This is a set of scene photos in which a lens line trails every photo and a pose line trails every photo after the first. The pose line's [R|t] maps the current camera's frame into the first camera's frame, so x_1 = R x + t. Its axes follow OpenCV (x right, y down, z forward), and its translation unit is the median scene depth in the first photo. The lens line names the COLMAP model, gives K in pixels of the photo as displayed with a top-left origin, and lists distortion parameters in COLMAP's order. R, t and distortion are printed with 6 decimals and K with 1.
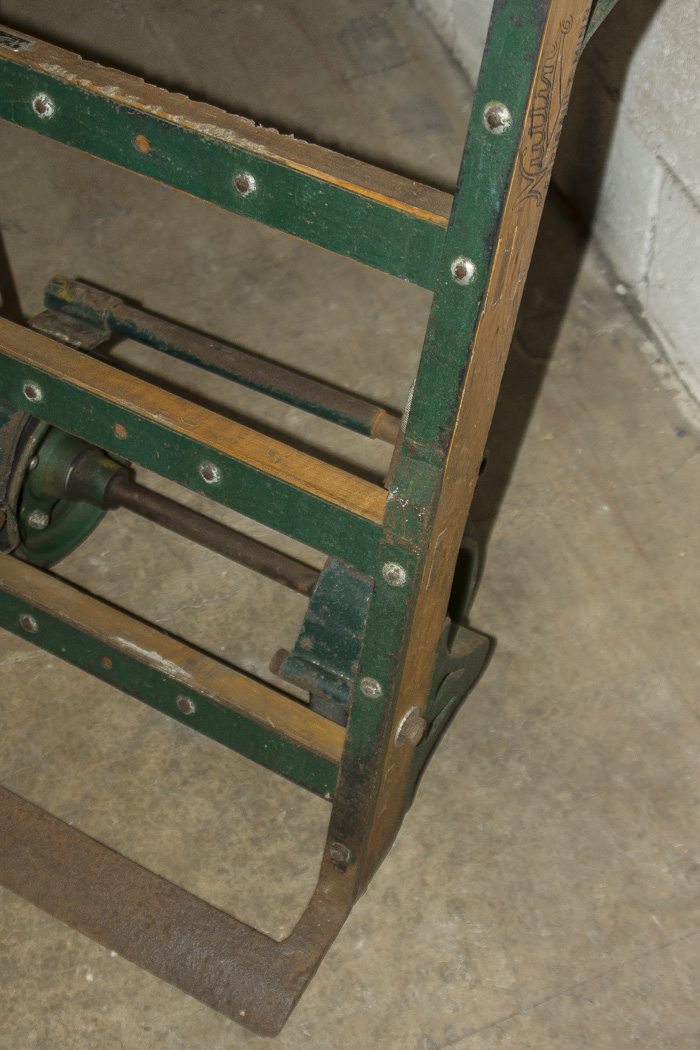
lens RADIAL K [[1663.3, 0, 347.5], [0, 1663.3, 531.8], [0, 0, 1]] dist [-0.036358, 0.000000]
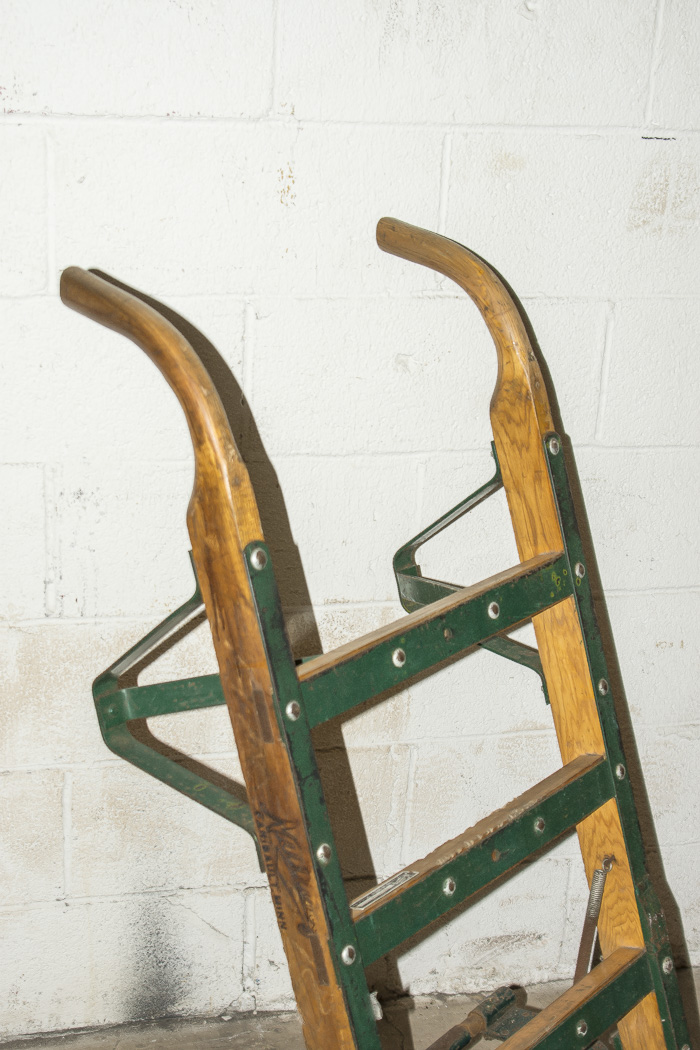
lens RADIAL K [[1663.3, 0, 357.6], [0, 1663.3, 533.9], [0, 0, 1]] dist [-0.036358, 0.000000]
pose [[0.155975, -0.302665, 0.940248, -1.172504], [0.785398, 0.615270, 0.067768, -0.482572], [-0.599017, 0.727899, 0.333679, 0.254088]]
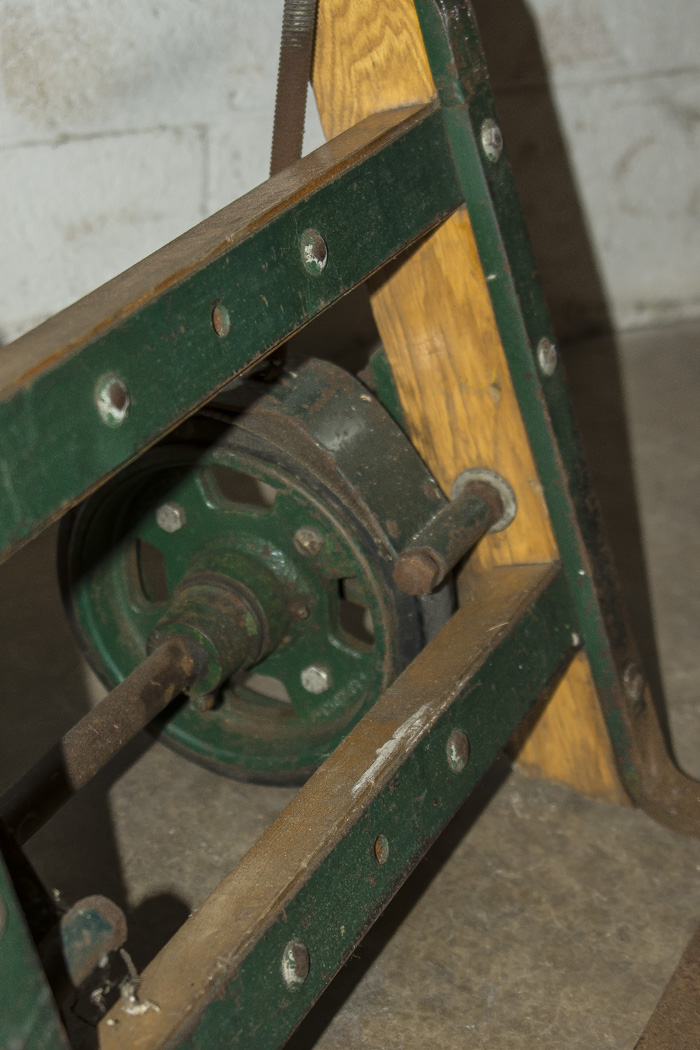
lens RADIAL K [[2150.2, 0, 352.8], [0, 2150.2, 527.5], [0, 0, 1]] dist [0.098755, 0.000000]
pose [[-0.094248, -0.443490, 0.891310, -0.663144], [0.798170, 0.501435, 0.333899, -0.189281], [-0.595015, 0.742886, 0.306721, 0.709908]]
